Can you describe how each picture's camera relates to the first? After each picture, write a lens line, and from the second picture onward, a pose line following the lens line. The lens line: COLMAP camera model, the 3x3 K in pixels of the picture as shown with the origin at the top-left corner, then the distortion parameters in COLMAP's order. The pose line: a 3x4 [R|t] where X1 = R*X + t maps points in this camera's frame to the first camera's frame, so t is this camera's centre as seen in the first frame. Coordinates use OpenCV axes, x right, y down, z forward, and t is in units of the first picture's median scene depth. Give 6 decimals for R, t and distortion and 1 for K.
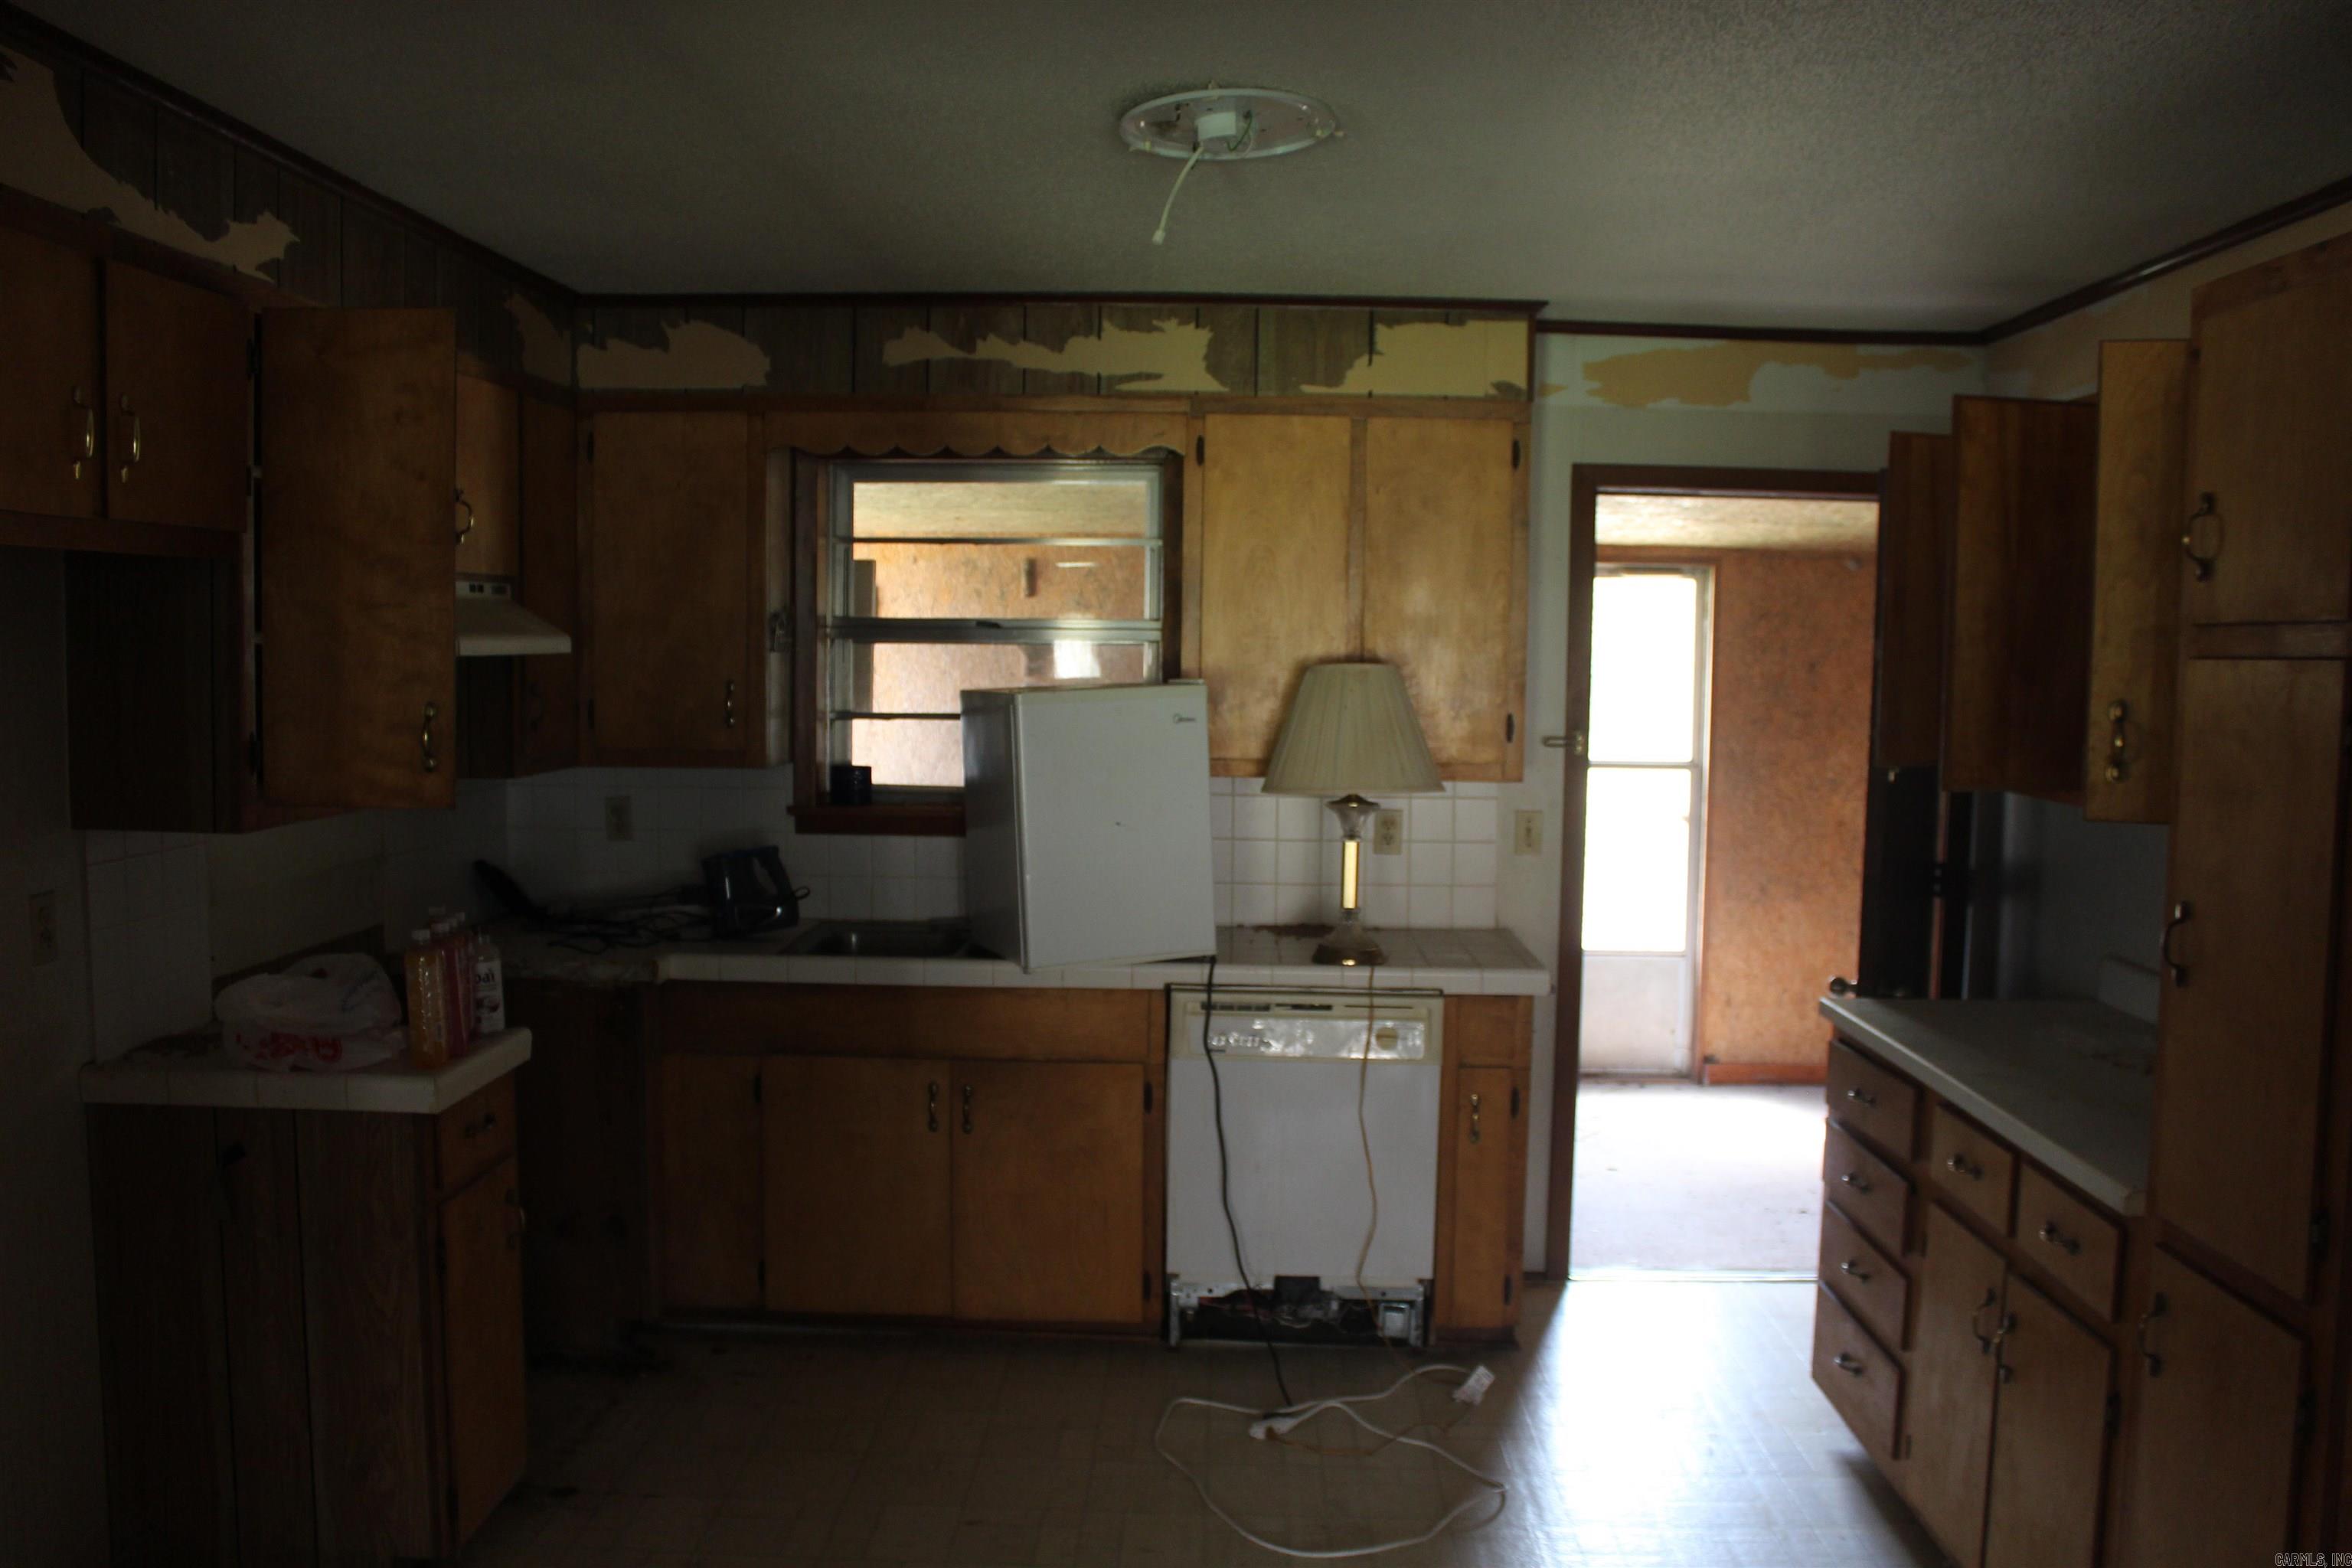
lens RADIAL K [[2002.5, 0, 1176.0], [0, 2002.5, 784.0], [0, 0, 1]] dist [-0.136801, 0.171673]
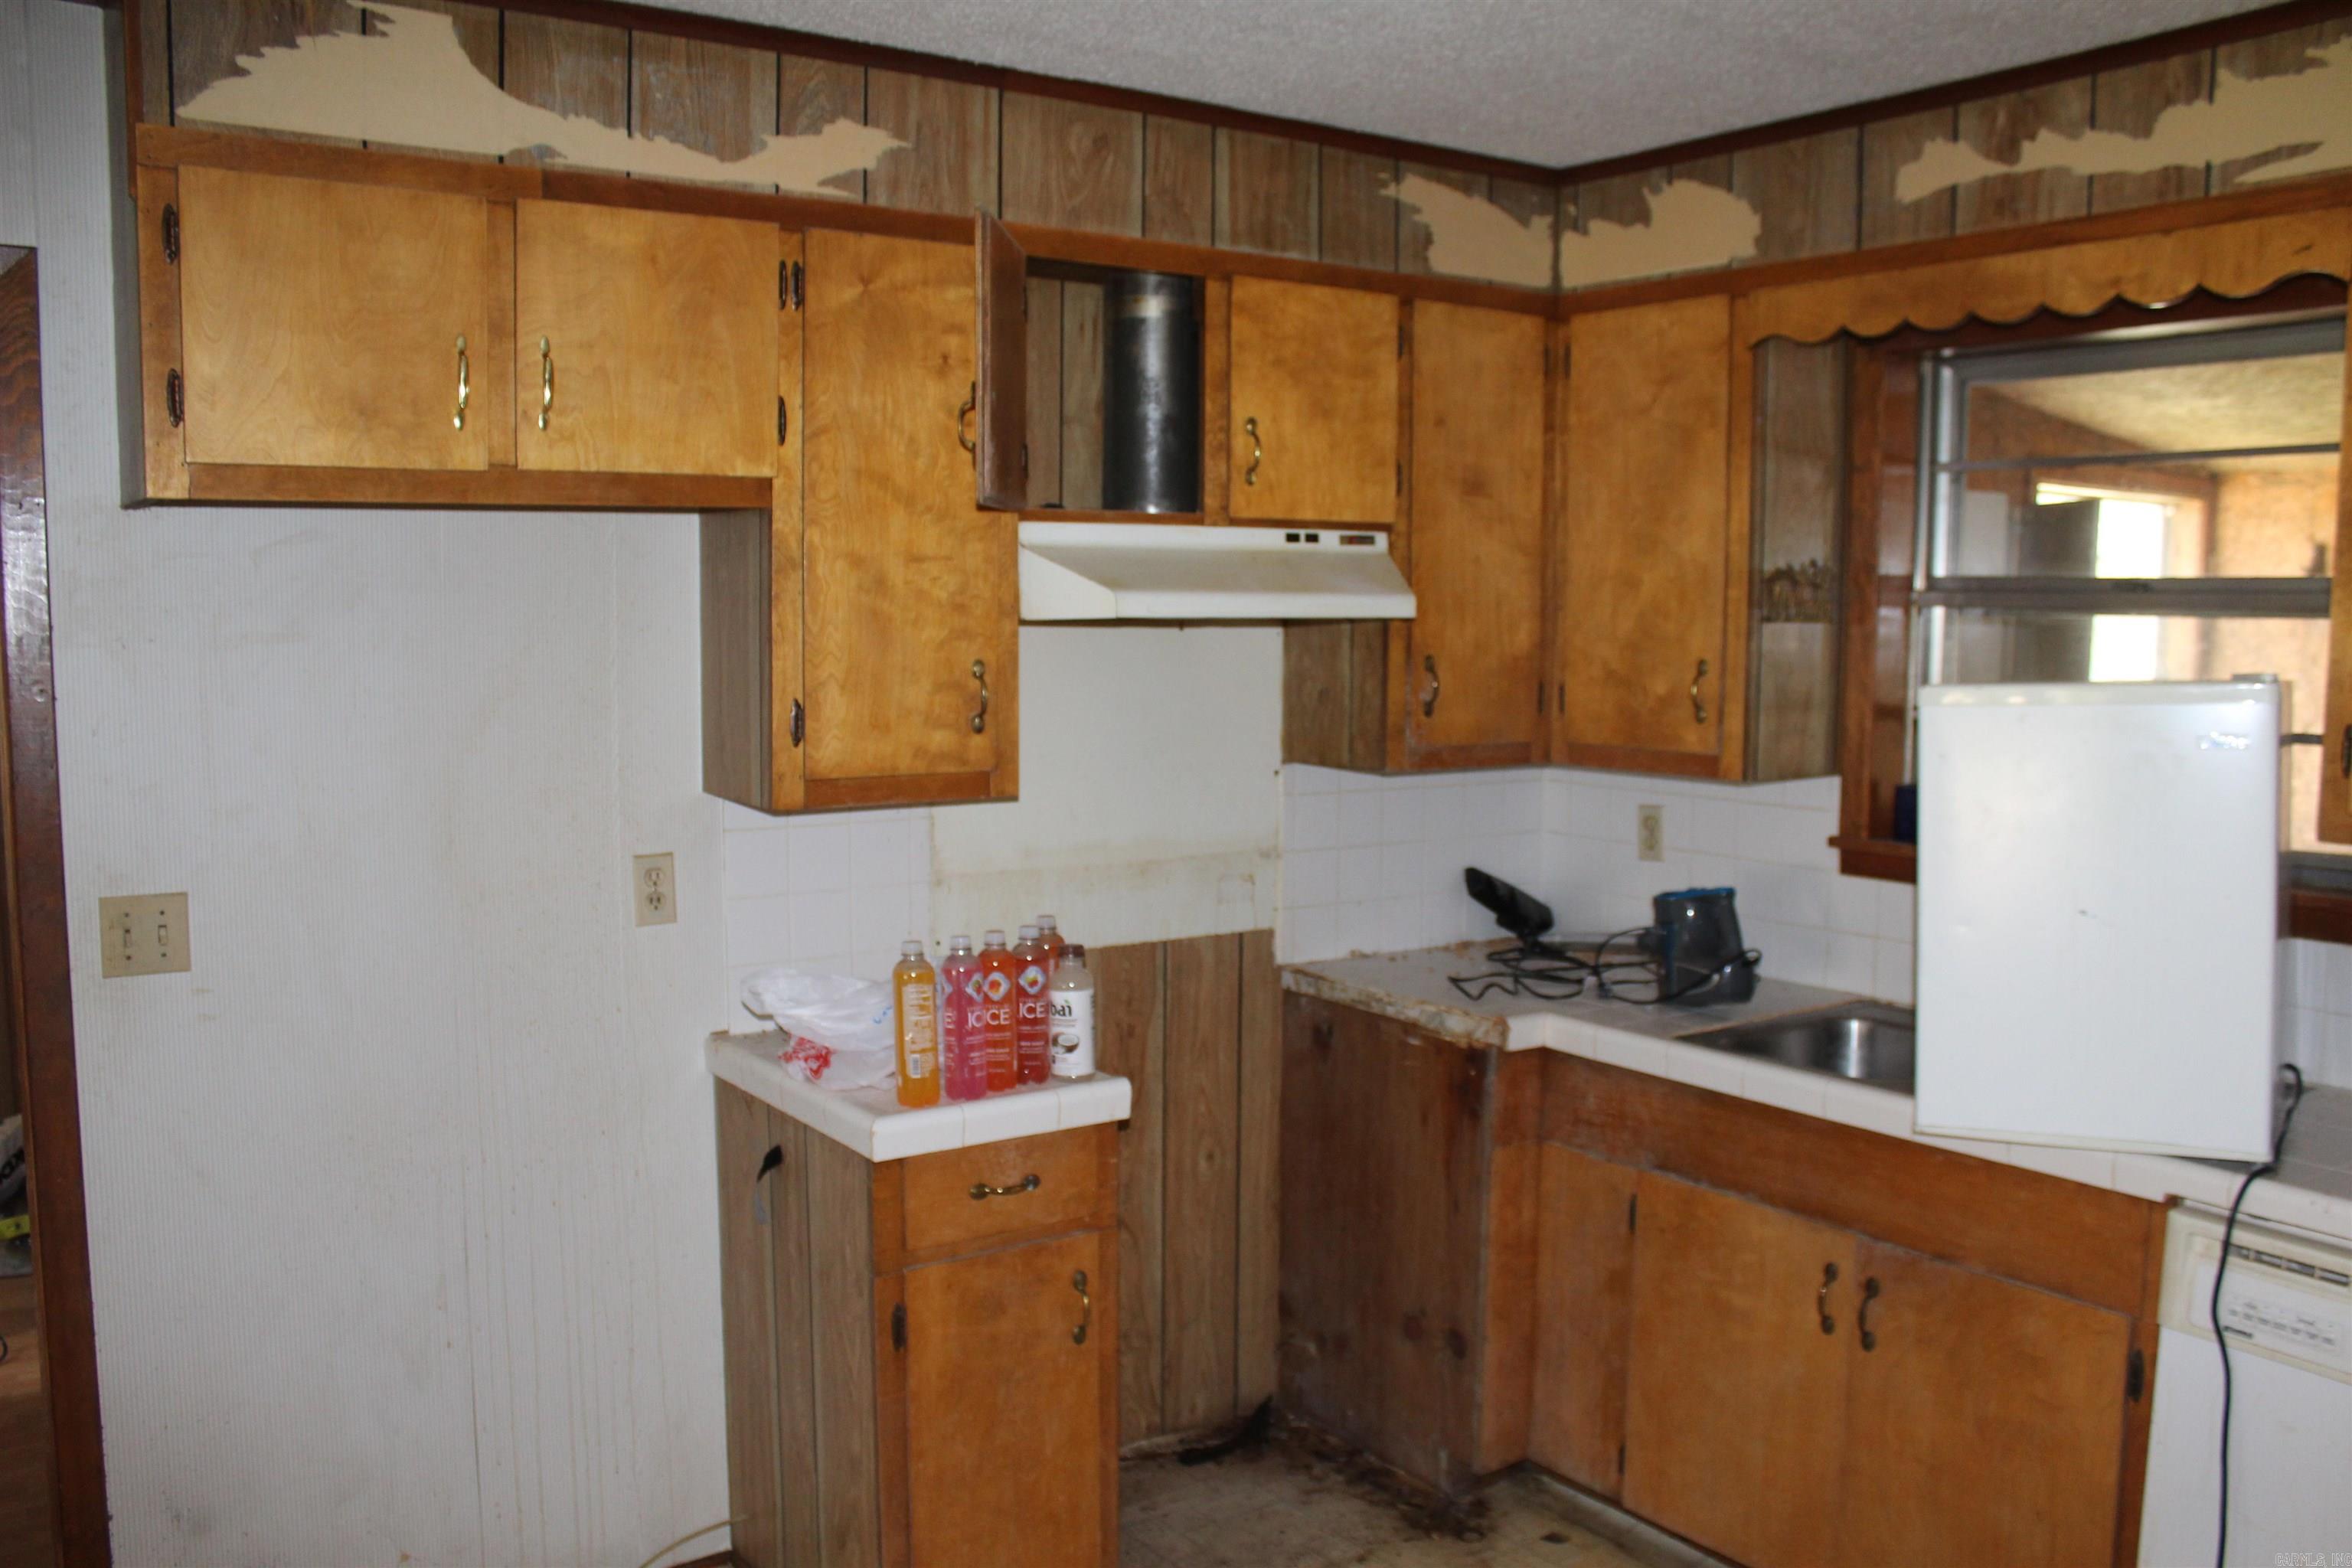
lens RADIAL K [[2002.5, 0, 1176.0], [0, 2002.5, 784.0], [0, 0, 1]] dist [-0.136801, 0.171673]
pose [[0.605635, 0.066762, -0.792937, 0.251366], [-0.059603, 0.997481, 0.038460, -0.022981], [0.793508, 0.023969, 0.608088, 0.400955]]
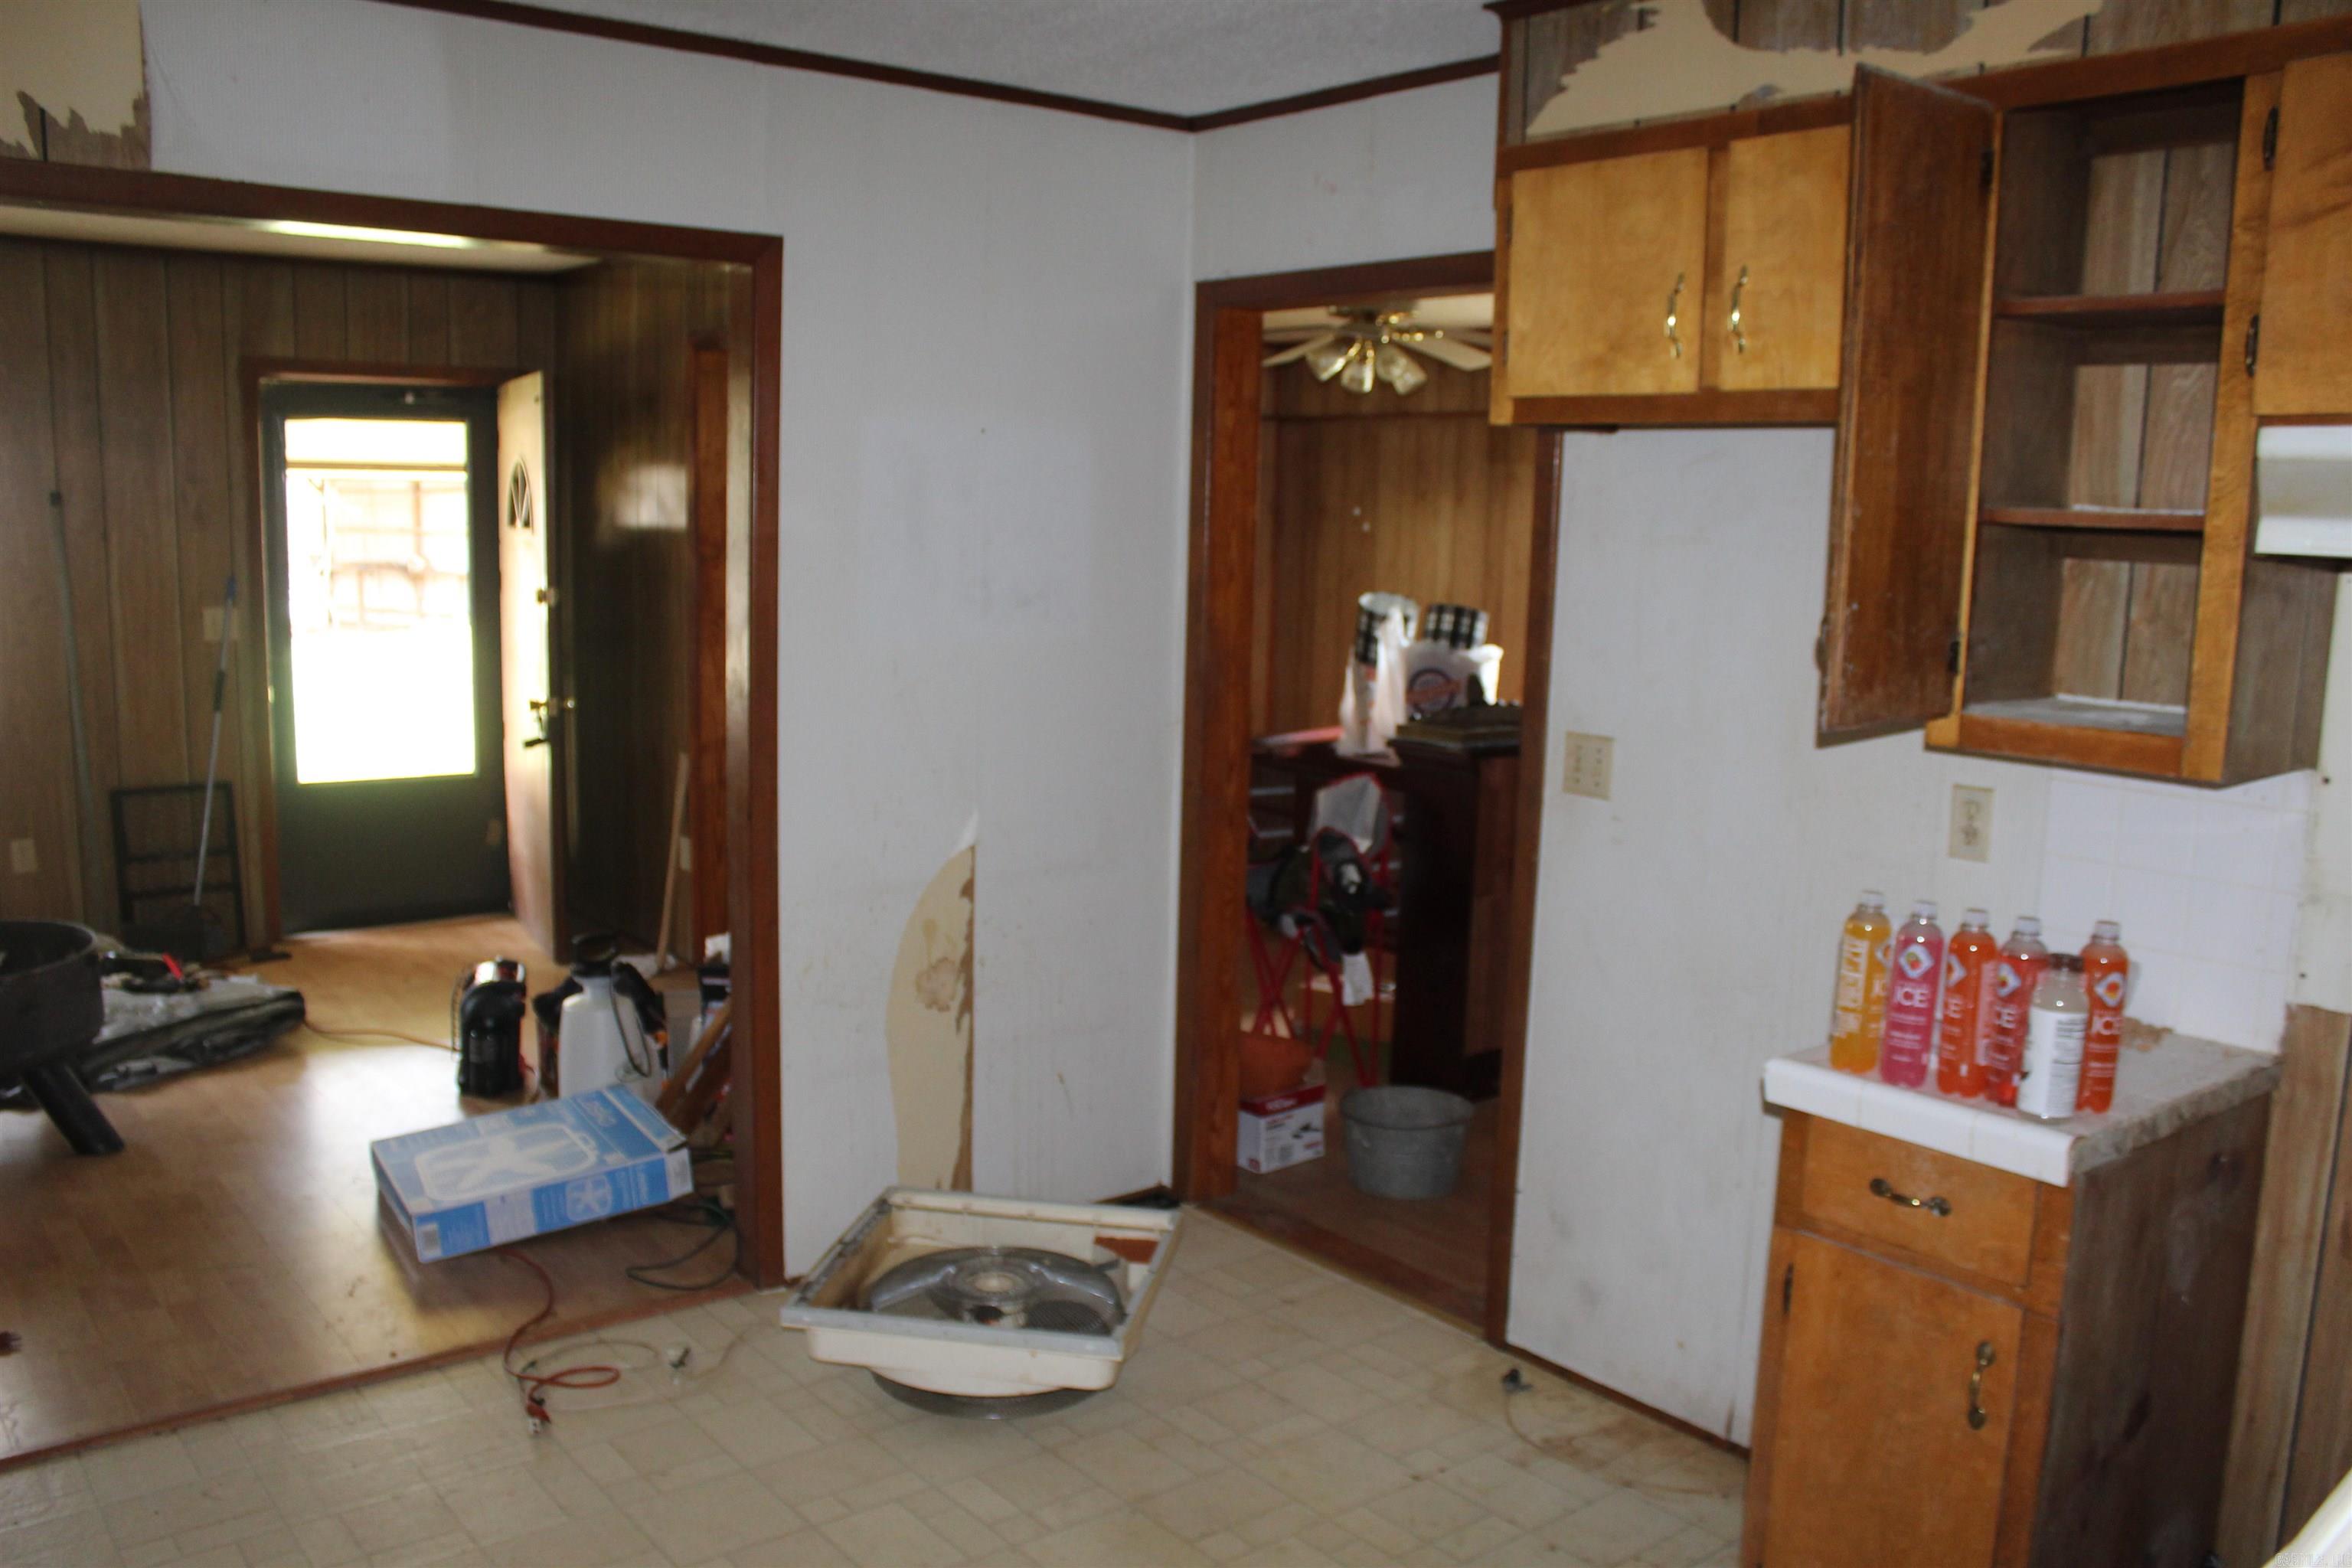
lens RADIAL K [[2002.5, 0, 1176.0], [0, 2002.5, 784.0], [0, 0, 1]] dist [-0.136801, 0.171673]
pose [[-0.758491, 0.058161, -0.649083, 0.224191], [-0.090223, 0.977046, 0.192979, -0.063934], [0.645408, 0.204935, -0.735833, 0.975371]]
